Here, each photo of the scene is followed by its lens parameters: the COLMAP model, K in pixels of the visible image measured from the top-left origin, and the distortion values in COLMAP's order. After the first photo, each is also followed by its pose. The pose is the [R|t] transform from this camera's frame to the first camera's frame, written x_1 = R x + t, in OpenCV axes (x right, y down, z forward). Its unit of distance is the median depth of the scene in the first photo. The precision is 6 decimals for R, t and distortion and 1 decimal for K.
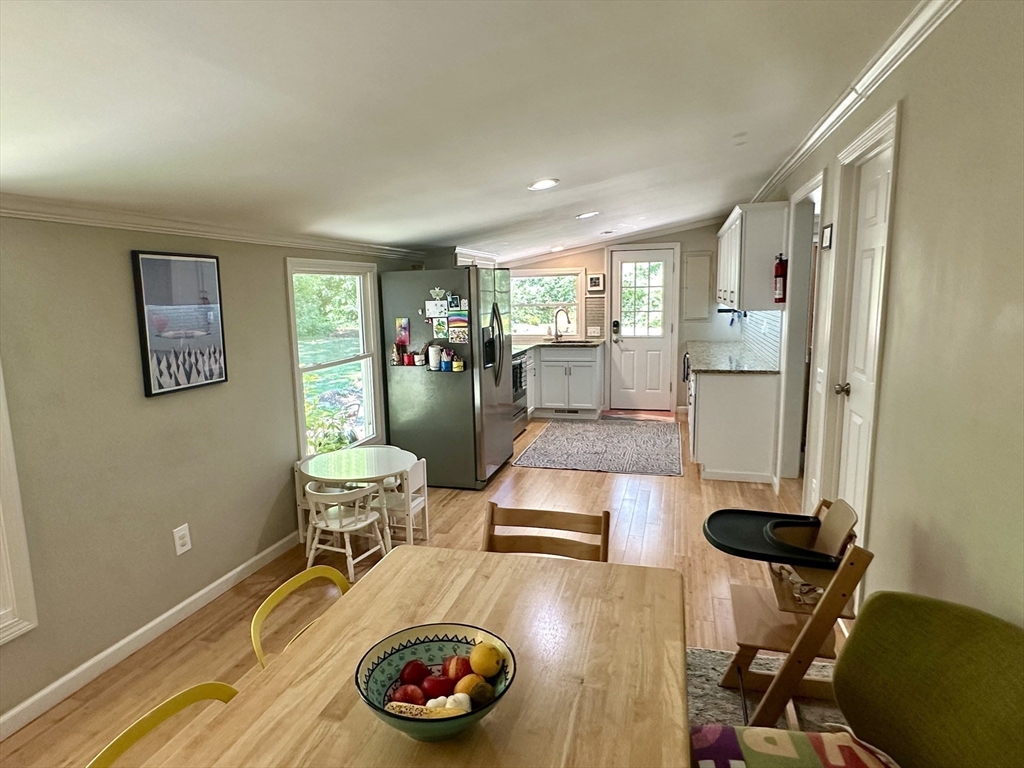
lens RADIAL K [[613.7, 0, 507.7], [0, 613.7, 389.2], [0, 0, 1]] dist [-0.005118, -0.002897]
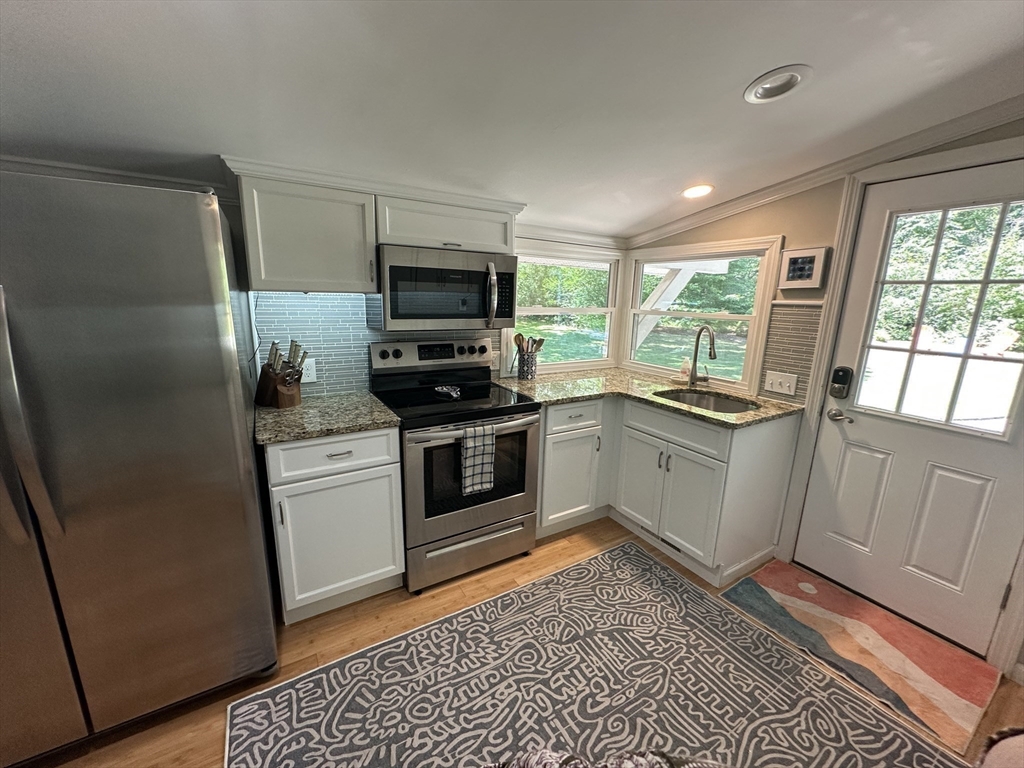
lens RADIAL K [[410.7, 0, 512.3], [0, 410.7, 383.3], [0, 0, 1]] dist [-0.004263, 0.000694]
pose [[0.725099, 0.182593, -0.663996, 0.307678], [-0.147925, 0.982998, 0.108779, -0.152665], [0.672569, 0.019346, 0.739781, 1.021249]]
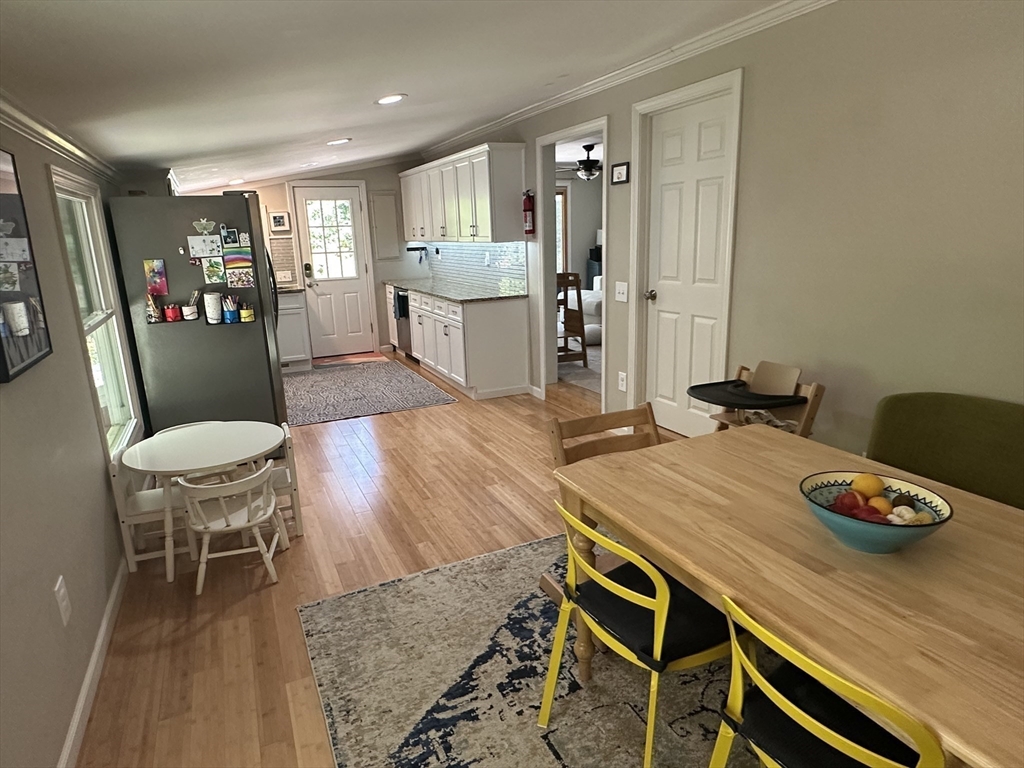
lens RADIAL K [[613.7, 0, 513.0], [0, 613.7, 386.7], [0, 0, 1]] dist [-0.005118, -0.002897]
pose [[0.755959, -0.165157, 0.633442, -0.324695], [0.118226, 0.986184, 0.116035, 0.003499], [-0.643854, -0.012828, 0.765041, 0.125603]]
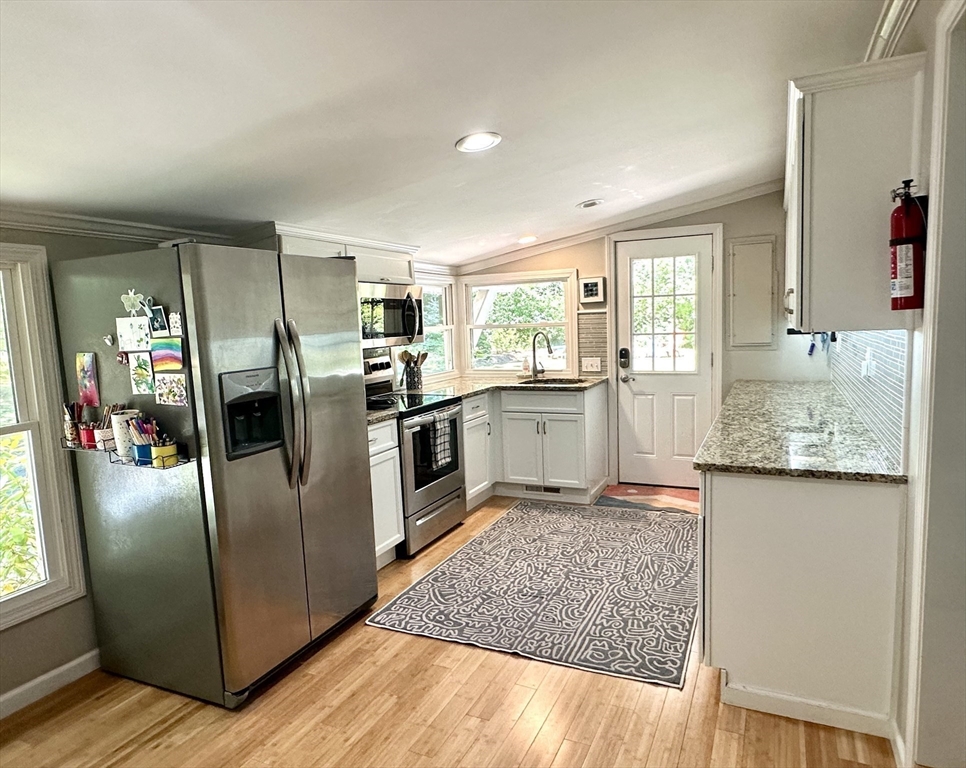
lens RADIAL K [[612.4, 0, 508.5], [0, 612.4, 385.6], [0, 0, 1]] dist [-0.003192, 0.002335]
pose [[0.989986, 0.001996, -0.141151, 0.227537], [-0.008064, 0.999067, -0.042431, -0.067789], [0.140935, 0.043144, 0.989078, 0.532012]]
